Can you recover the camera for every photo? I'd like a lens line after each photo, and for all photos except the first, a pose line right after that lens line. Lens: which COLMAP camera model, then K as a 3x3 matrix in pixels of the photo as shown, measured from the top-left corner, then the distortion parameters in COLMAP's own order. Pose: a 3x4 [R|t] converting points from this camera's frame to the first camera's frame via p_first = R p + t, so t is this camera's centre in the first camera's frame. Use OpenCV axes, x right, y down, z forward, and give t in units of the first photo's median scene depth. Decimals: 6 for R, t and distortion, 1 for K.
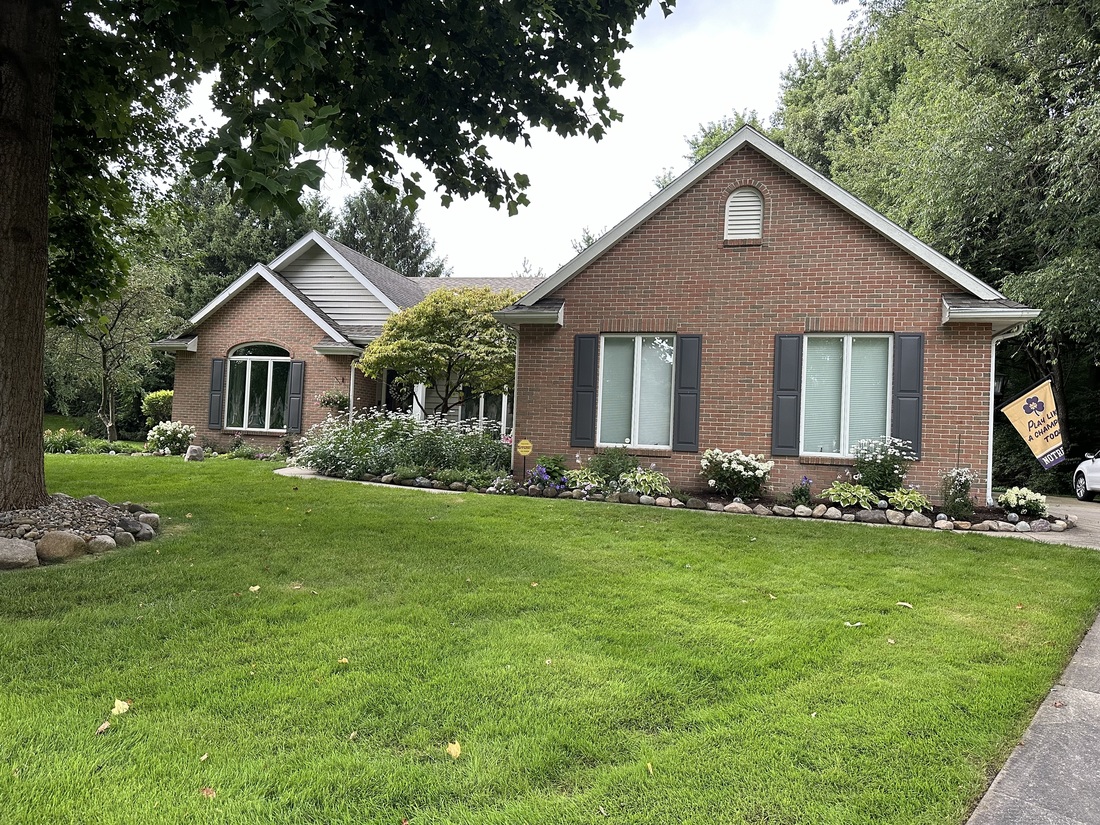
lens RADIAL K [[731.3, 0, 550.0], [0, 731.3, 412.5], [0, 0, 1]] dist [0.032916, -0.107196]
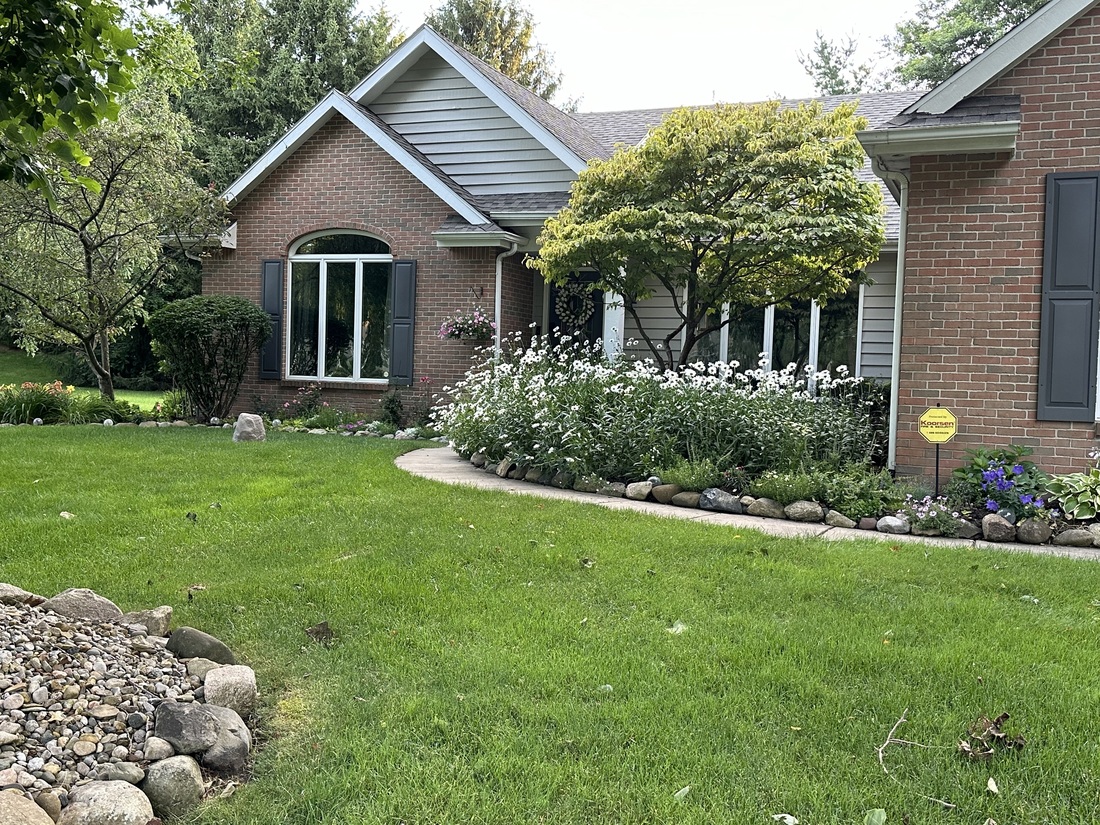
lens RADIAL K [[1155.4, 0, 547.5], [0, 1155.4, 392.8], [0, 0, 1]] dist [0.197224, -0.580092]
pose [[0.984134, -0.010222, -0.177132, -0.074840], [0.018311, 0.998859, 0.044096, -0.004699], [0.176479, -0.046640, 0.983199, 0.120569]]
